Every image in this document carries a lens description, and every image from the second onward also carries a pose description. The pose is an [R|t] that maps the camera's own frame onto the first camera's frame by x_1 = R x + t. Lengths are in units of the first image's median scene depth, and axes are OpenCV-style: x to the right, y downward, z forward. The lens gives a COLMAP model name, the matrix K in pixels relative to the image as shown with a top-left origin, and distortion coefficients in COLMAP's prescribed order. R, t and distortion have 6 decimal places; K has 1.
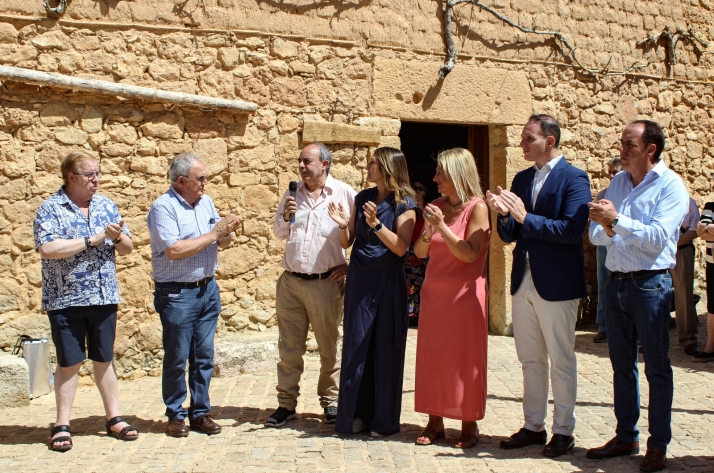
lens RADIAL K [[1074.4, 0, 387.4], [0, 1074.4, 203.1], [0, 0, 1]] dist [-0.176956, 0.180525]
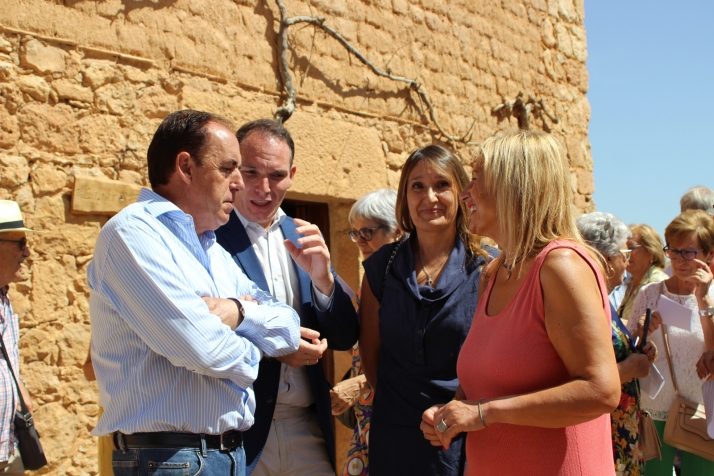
lens RADIAL K [[958.4, 0, 356.0], [0, 958.4, 240.7], [0, 0, 1]] dist [-0.179124, 0.219104]
pose [[0.962138, -0.002838, 0.272549, -0.070430], [0.030805, 0.994671, -0.098391, 0.017027], [-0.270818, 0.103062, 0.957098, 0.446536]]
